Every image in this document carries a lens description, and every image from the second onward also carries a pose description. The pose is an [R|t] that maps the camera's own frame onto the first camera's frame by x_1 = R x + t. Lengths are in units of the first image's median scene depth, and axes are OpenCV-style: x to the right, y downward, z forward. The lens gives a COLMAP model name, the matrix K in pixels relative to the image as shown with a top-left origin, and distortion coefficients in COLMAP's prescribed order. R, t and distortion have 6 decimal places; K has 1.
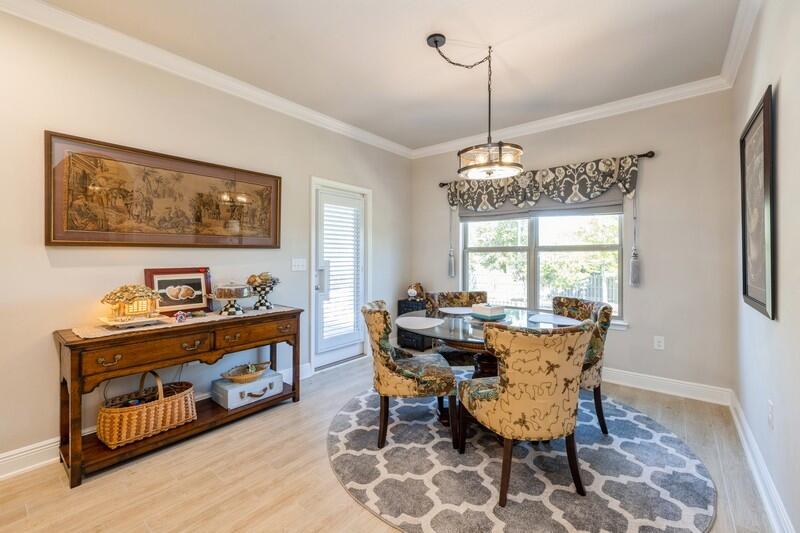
lens RADIAL K [[340.0, 0, 397.4], [0, 340.0, 258.0], [0, 0, 1]] dist [0.005762, 0.000575]
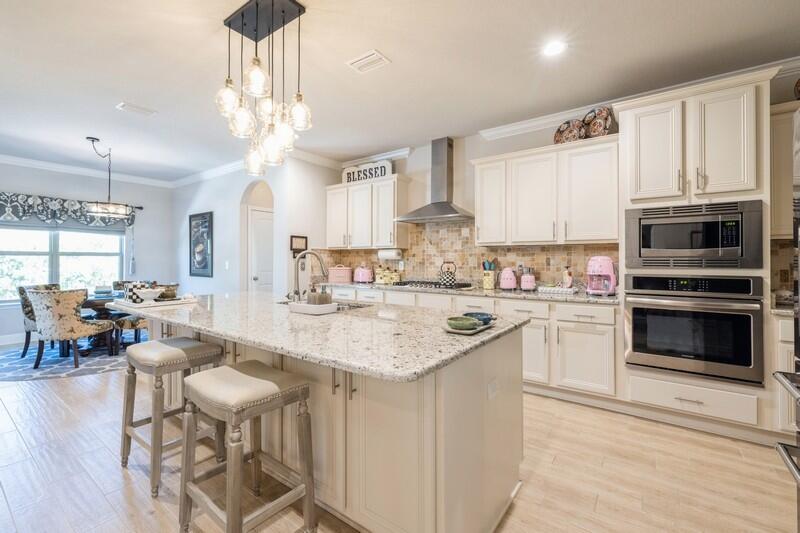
lens RADIAL K [[340.0, 0, 397.4], [0, 340.0, 258.0], [0, 0, 1]] dist [0.005762, 0.000575]
pose [[-0.054626, 0.005797, 0.998490, -1.190334], [0.001716, 0.999982, -0.005712, 0.000627], [-0.998505, 0.001401, -0.054635, -0.343520]]
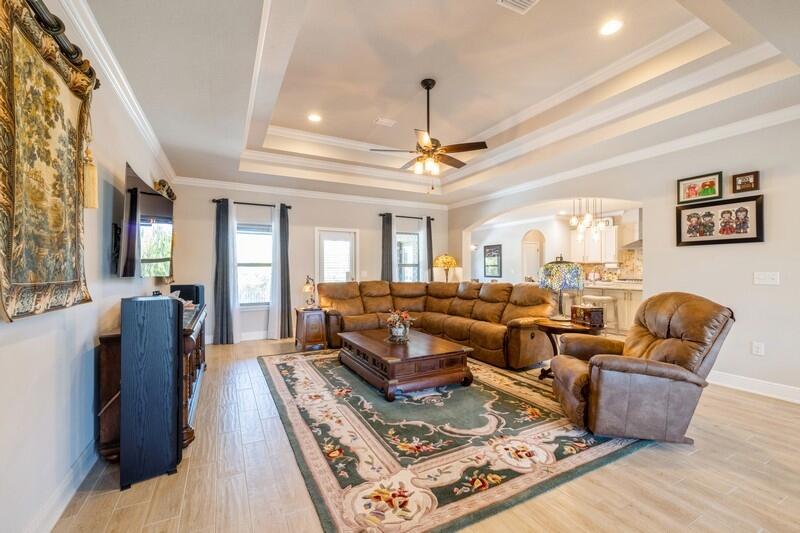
lens RADIAL K [[332.7, 0, 400.0], [0, 332.7, 268.2], [0, 0, 1]] dist [0.001689, -0.000264]
pose [[0.390633, 0.000981, 0.920546, -2.862644], [0.004912, 0.999983, -0.003149, -0.001448], [-0.920533, 0.005752, 0.390621, 0.117167]]
